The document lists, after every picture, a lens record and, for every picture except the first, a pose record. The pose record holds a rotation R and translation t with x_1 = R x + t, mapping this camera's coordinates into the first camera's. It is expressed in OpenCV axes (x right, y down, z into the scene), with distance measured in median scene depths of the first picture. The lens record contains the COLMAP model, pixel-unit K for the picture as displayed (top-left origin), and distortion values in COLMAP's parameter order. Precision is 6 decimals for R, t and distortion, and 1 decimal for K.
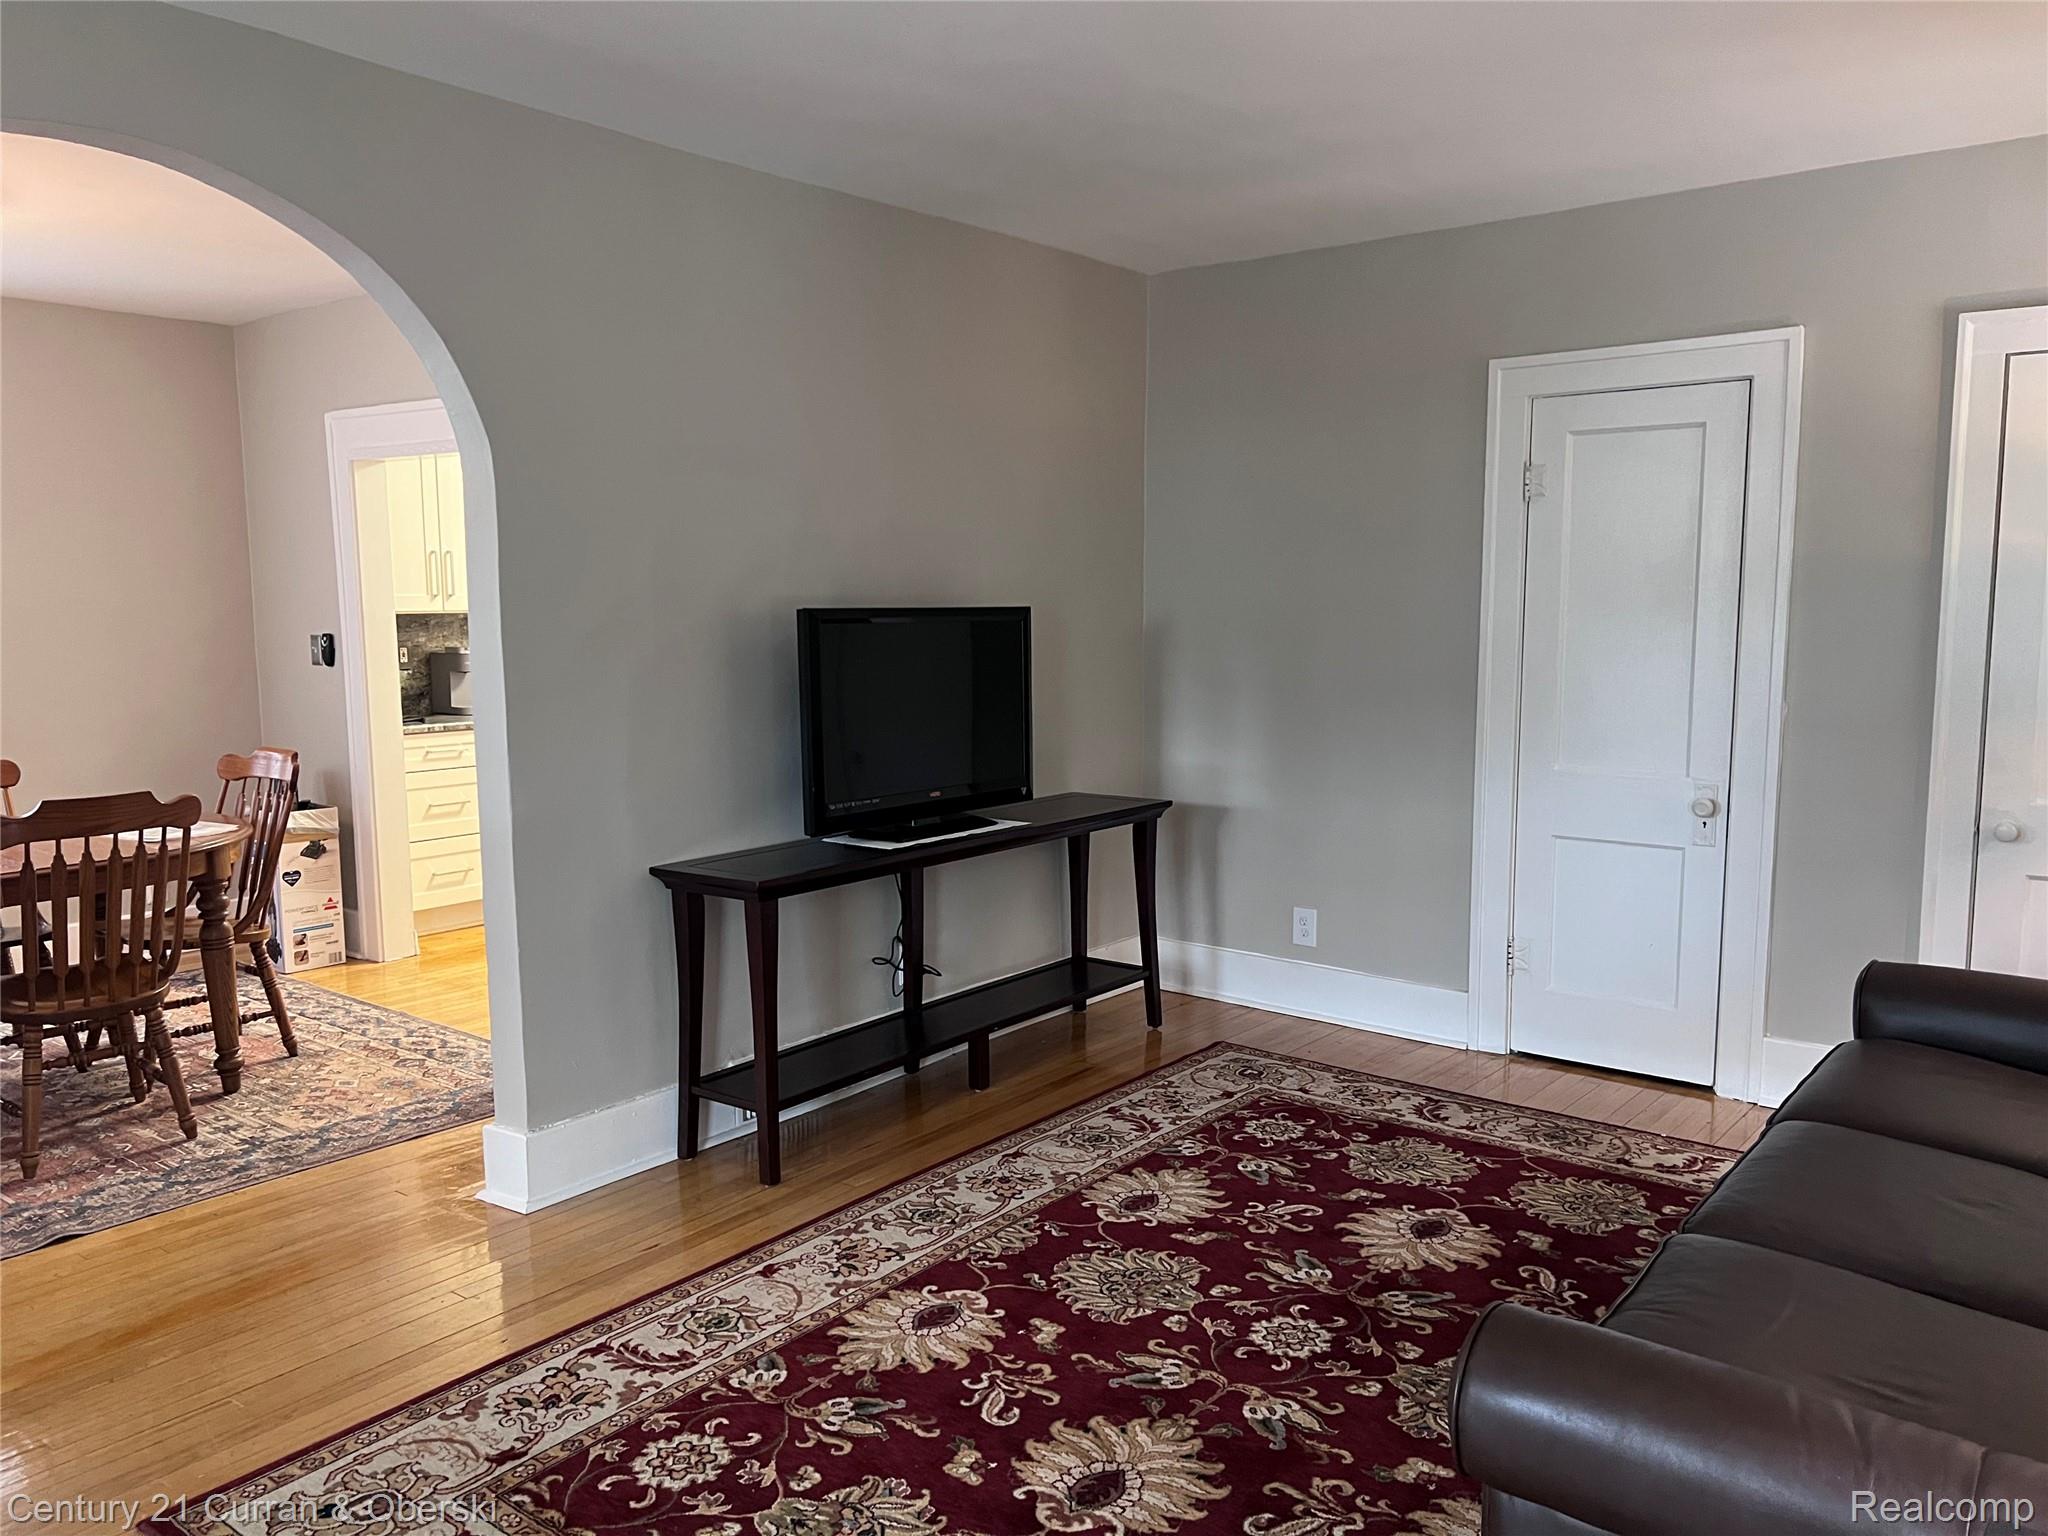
lens RADIAL K [[1527.4, 0, 1022.9], [0, 1527.4, 772.8], [0, 0, 1]] dist [0.015410, -0.004705]
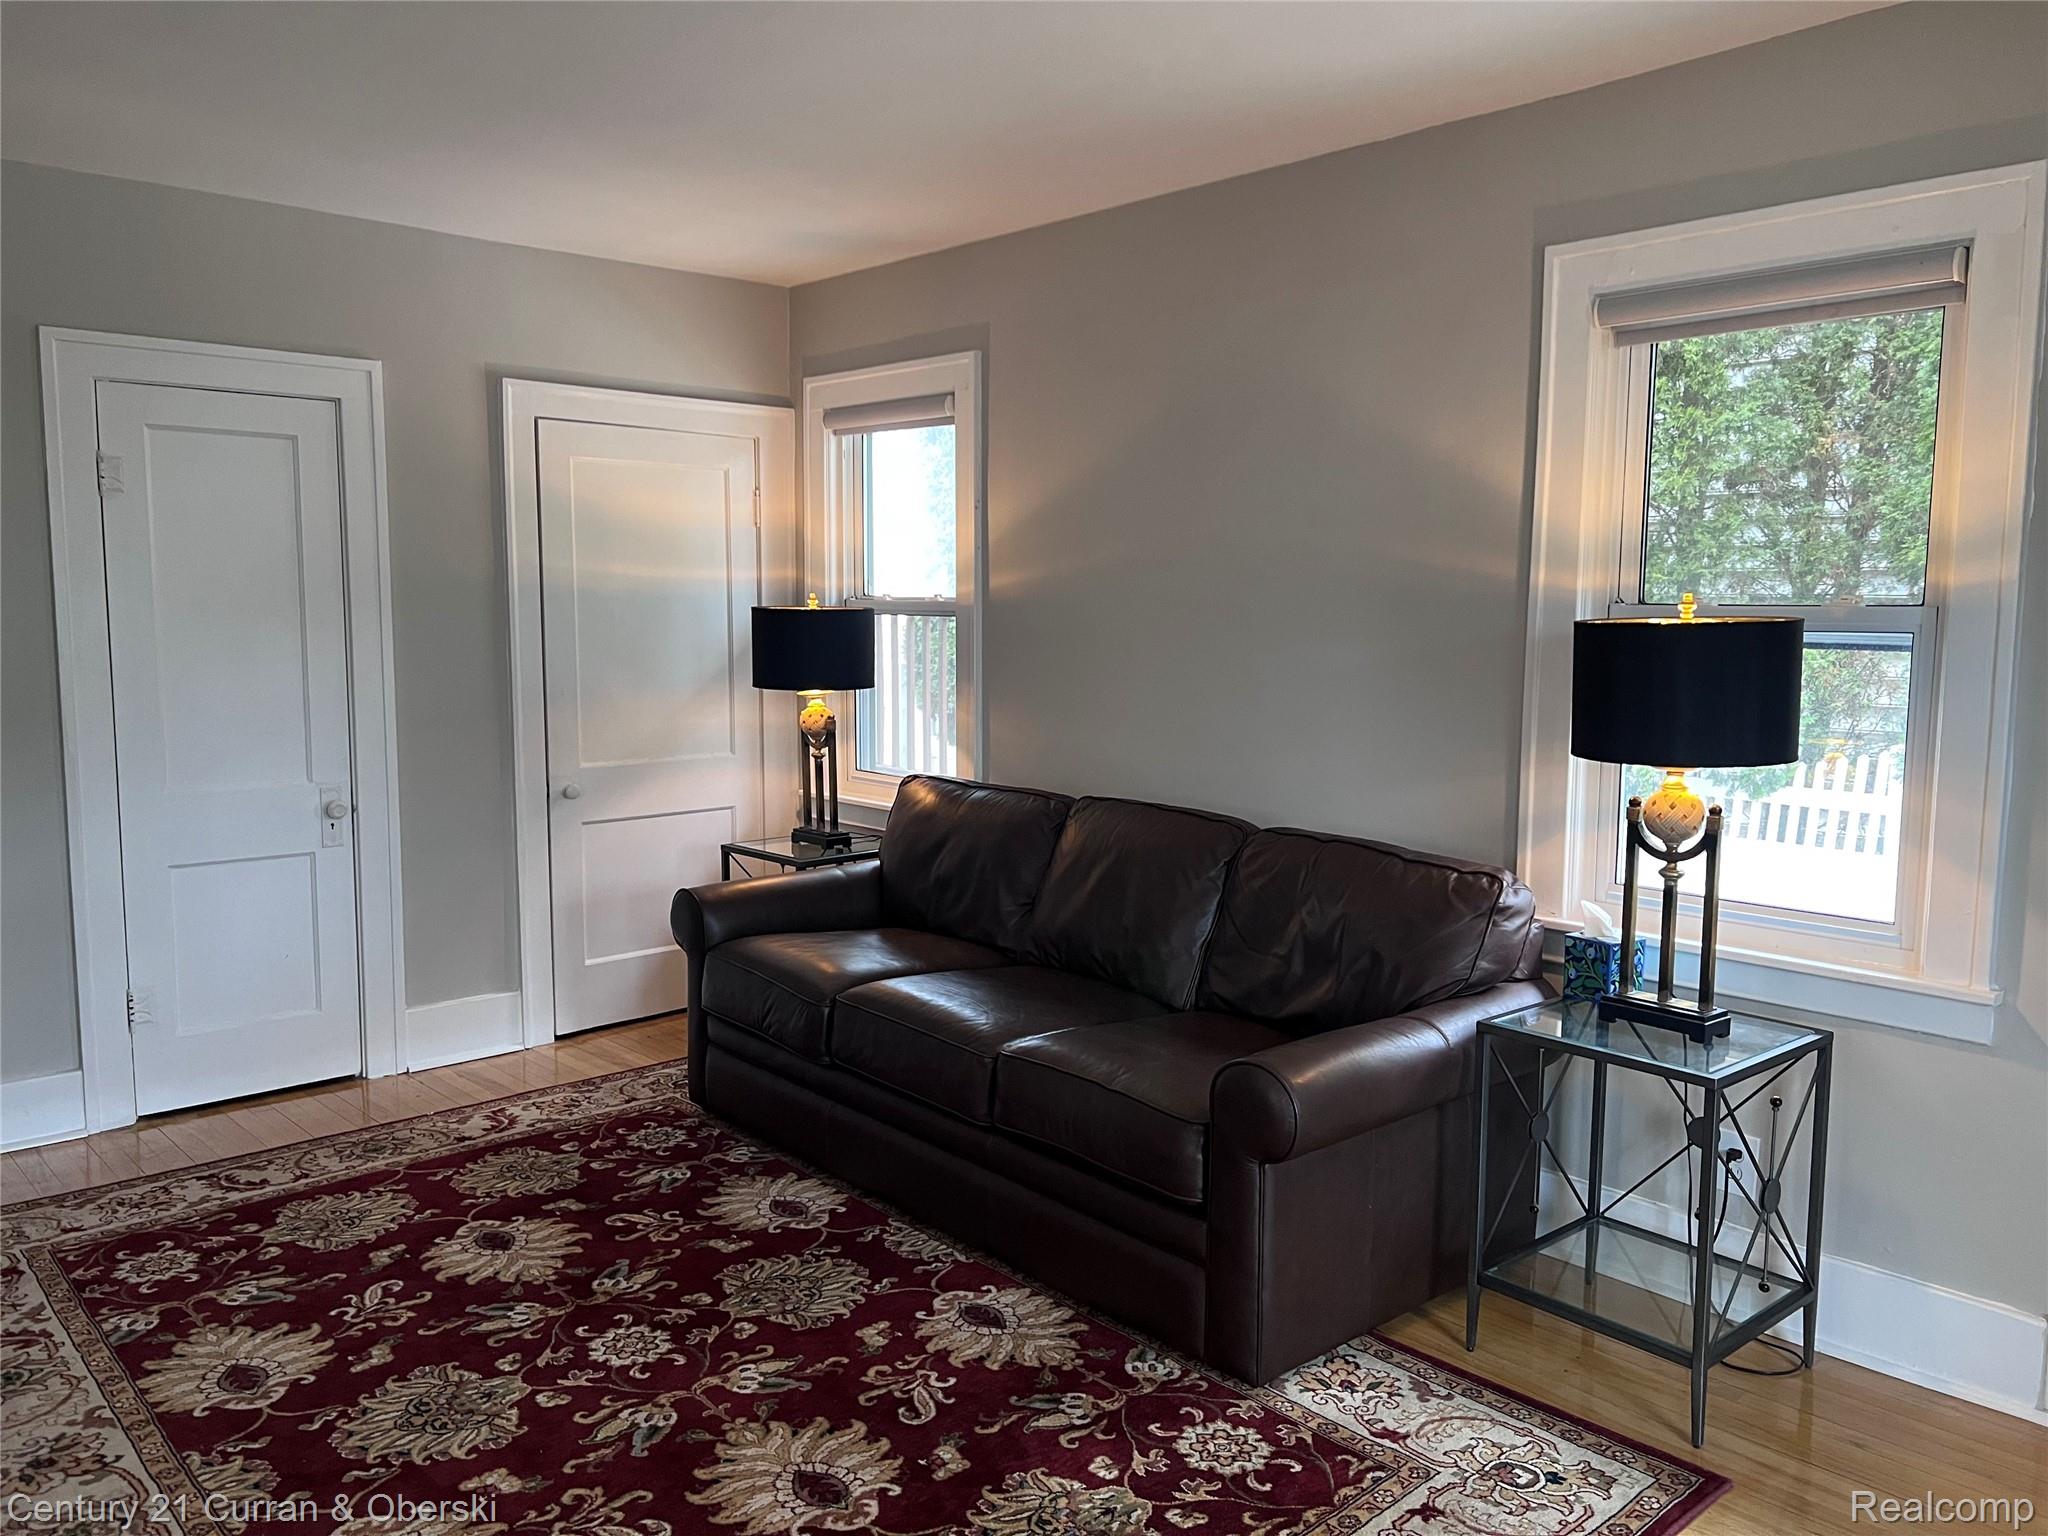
lens RADIAL K [[1527.4, 0, 1024.8], [0, 1527.4, 764.3], [0, 0, 1]] dist [0.015410, -0.004705]
pose [[0.163470, -0.100091, 0.981458, -0.561437], [0.104539, 0.990996, 0.083652, -0.051770], [-0.980994, 0.088926, 0.172462, 0.412082]]
